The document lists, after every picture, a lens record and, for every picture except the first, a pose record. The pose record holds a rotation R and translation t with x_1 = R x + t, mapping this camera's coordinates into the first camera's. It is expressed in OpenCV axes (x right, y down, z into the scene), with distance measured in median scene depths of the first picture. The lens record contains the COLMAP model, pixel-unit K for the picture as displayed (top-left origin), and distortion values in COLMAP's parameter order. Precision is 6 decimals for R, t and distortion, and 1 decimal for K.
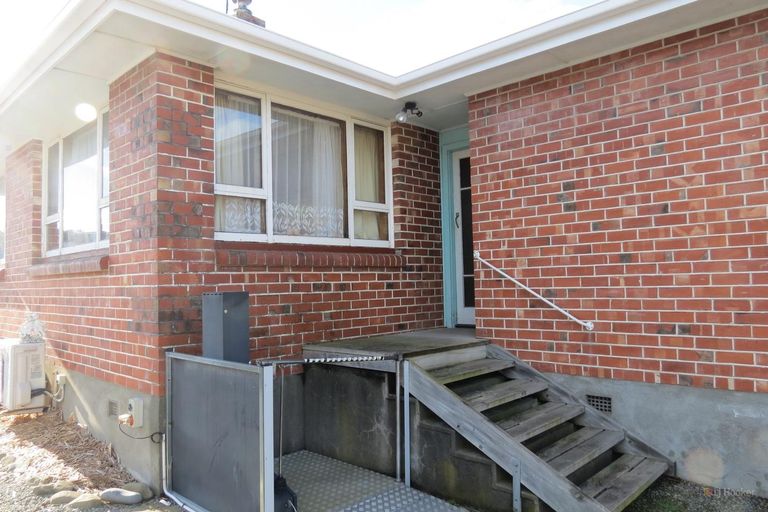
lens RADIAL K [[546.3, 0, 384.3], [0, 546.3, 256.5], [0, 0, 1]] dist [0.012819, 0.011694]
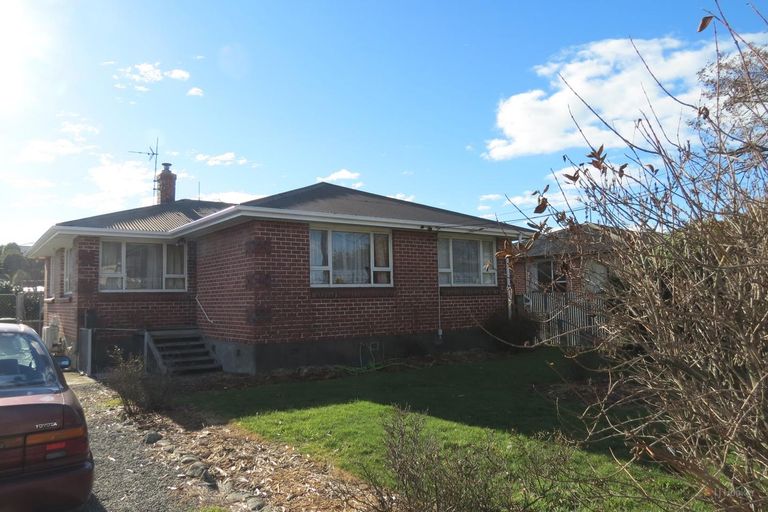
lens RADIAL K [[546.3, 0, 383.4], [0, 546.3, 255.6], [0, 0, 1]] dist [0.012819, 0.011694]
pose [[0.987512, -0.006034, -0.157430, 1.587906], [0.001144, 0.999514, -0.031137, -0.125995], [0.157542, 0.030568, 0.987039, -1.631282]]
